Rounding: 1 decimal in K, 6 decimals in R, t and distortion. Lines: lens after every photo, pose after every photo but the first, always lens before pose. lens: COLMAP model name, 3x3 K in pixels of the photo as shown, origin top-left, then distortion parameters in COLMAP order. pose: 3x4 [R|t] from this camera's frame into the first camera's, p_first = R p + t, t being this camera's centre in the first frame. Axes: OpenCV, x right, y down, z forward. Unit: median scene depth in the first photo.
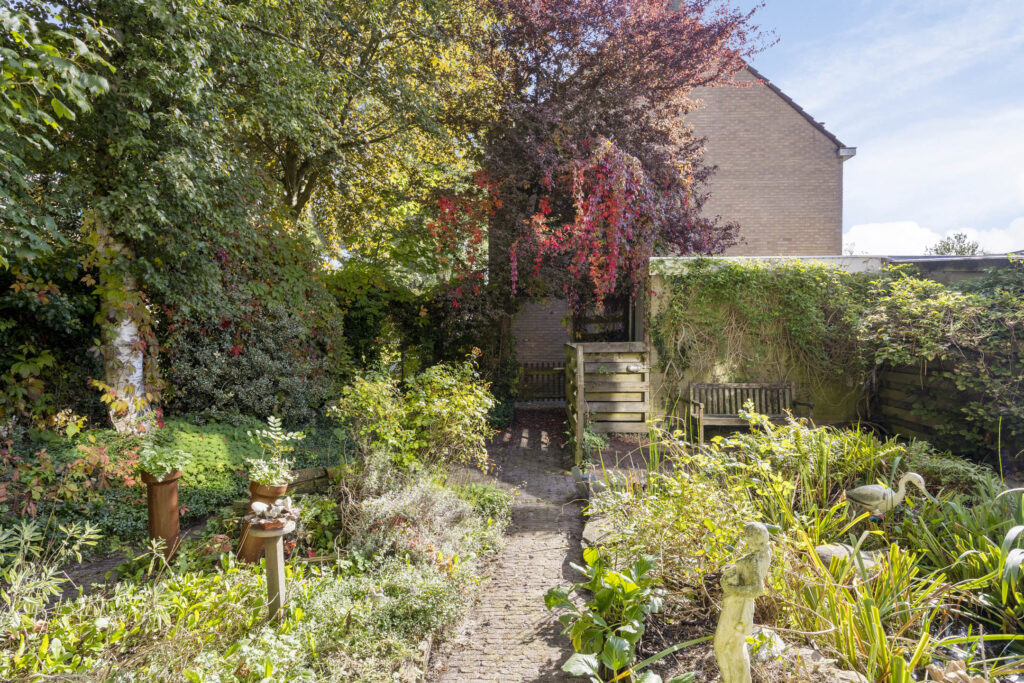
lens RADIAL K [[557.0, 0, 512.6], [0, 557.0, 339.8], [0, 0, 1]] dist [0.002383, 0.000306]
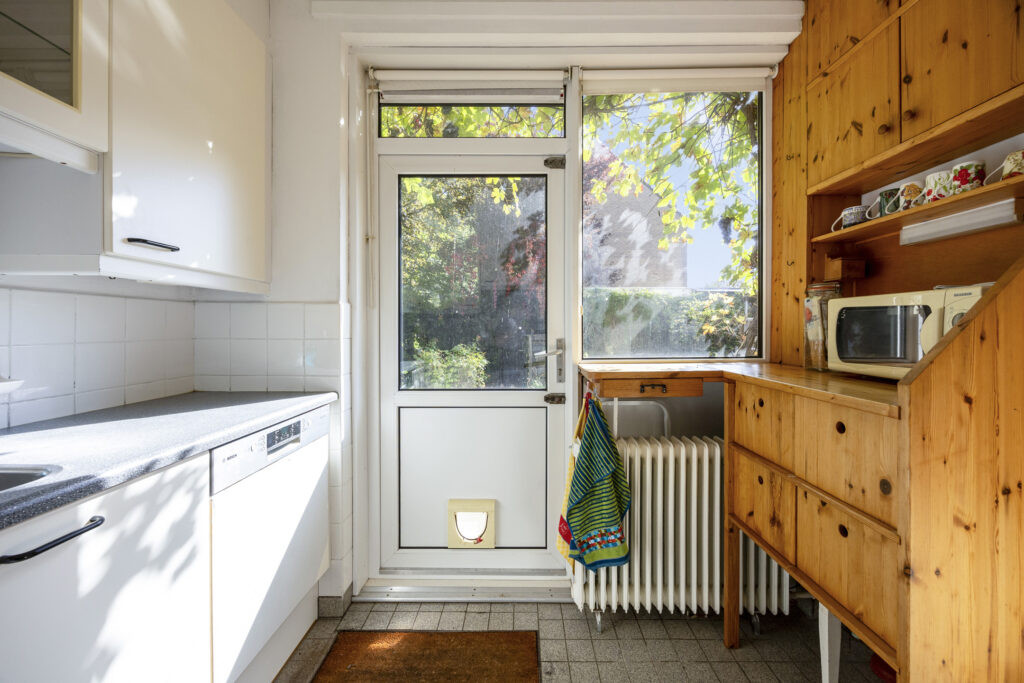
lens RADIAL K [[395.1, 0, 517.5], [0, 395.1, 330.1], [0, 0, 1]] dist [-0.003717, -0.000796]
pose [[0.997656, -0.003112, 0.068359, -0.019669], [0.003951, 0.999918, -0.012148, 0.010437], [-0.068316, 0.012389, 0.997587, -0.489587]]
